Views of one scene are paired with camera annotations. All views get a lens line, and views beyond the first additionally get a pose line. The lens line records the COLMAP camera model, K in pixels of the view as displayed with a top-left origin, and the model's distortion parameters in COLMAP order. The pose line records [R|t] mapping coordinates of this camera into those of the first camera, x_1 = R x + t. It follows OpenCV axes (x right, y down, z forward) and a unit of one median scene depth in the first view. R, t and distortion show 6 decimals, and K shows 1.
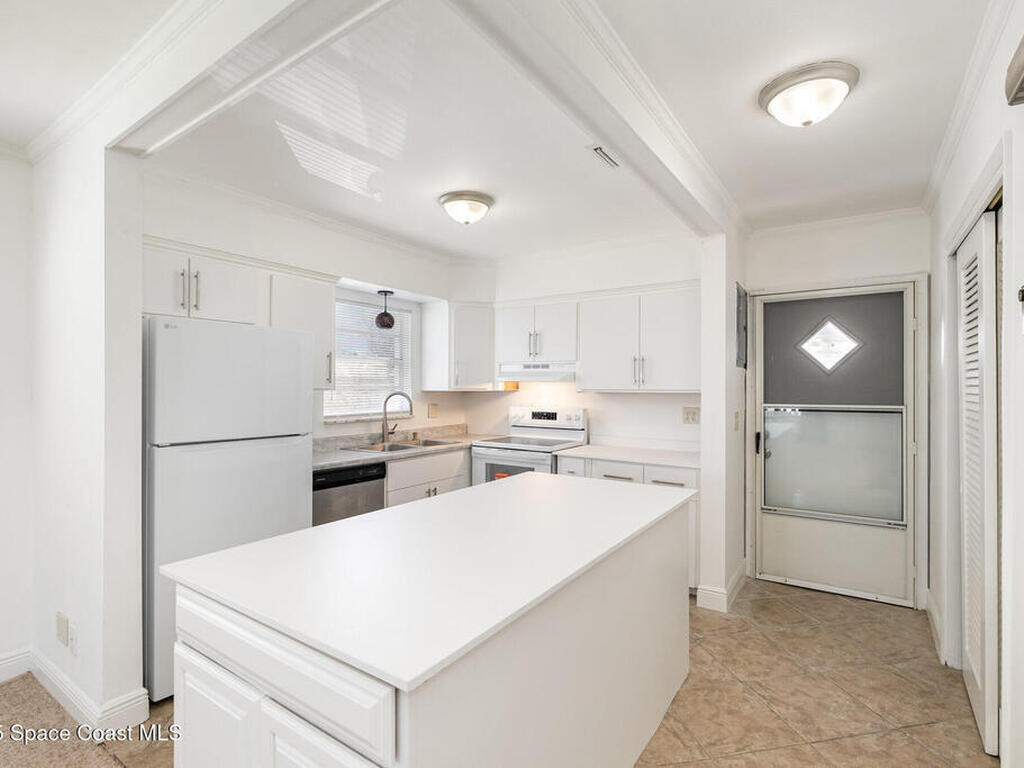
lens RADIAL K [[508.4, 0, 512.0], [0, 508.4, 384.0], [0, 0, 1]] dist [-0.001425, -0.000409]
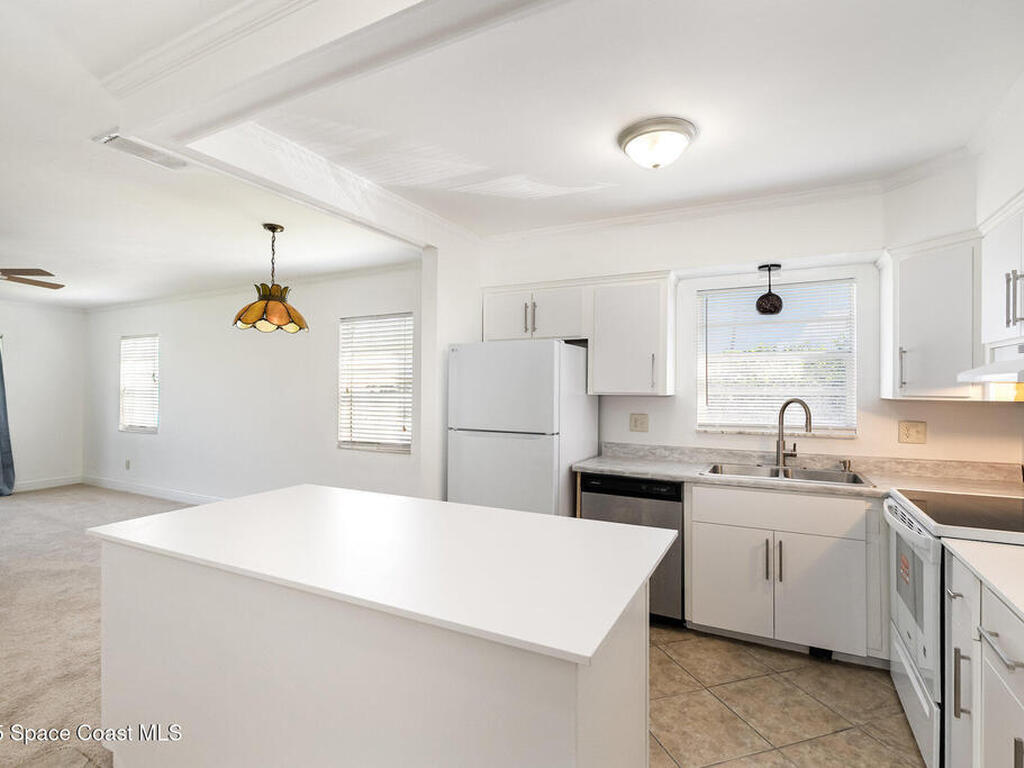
lens RADIAL K [[508.4, 0, 512.0], [0, 508.4, 384.0], [0, 0, 1]] dist [-0.001425, -0.000409]
pose [[0.118155, -0.008443, -0.992959, 0.442618], [0.003200, 0.999962, -0.008122, -0.000457], [0.992990, -0.002218, 0.118177, 0.519908]]
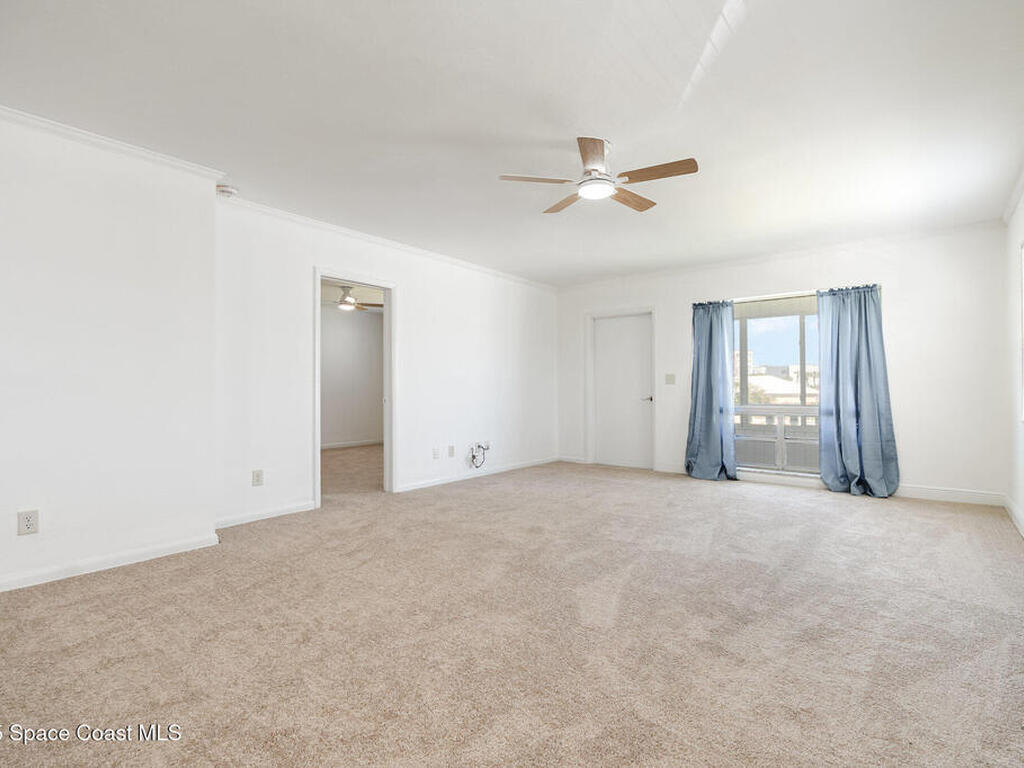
lens RADIAL K [[503.4, 0, 512.0], [0, 503.4, 384.0], [0, 0, 1]] dist [-0.000796, 0.000046]
pose [[-0.996662, 0.003897, 0.081542, -0.545569], [0.002511, 0.999851, -0.017096, 0.081594], [-0.081596, -0.016835, -0.996523, 0.383800]]
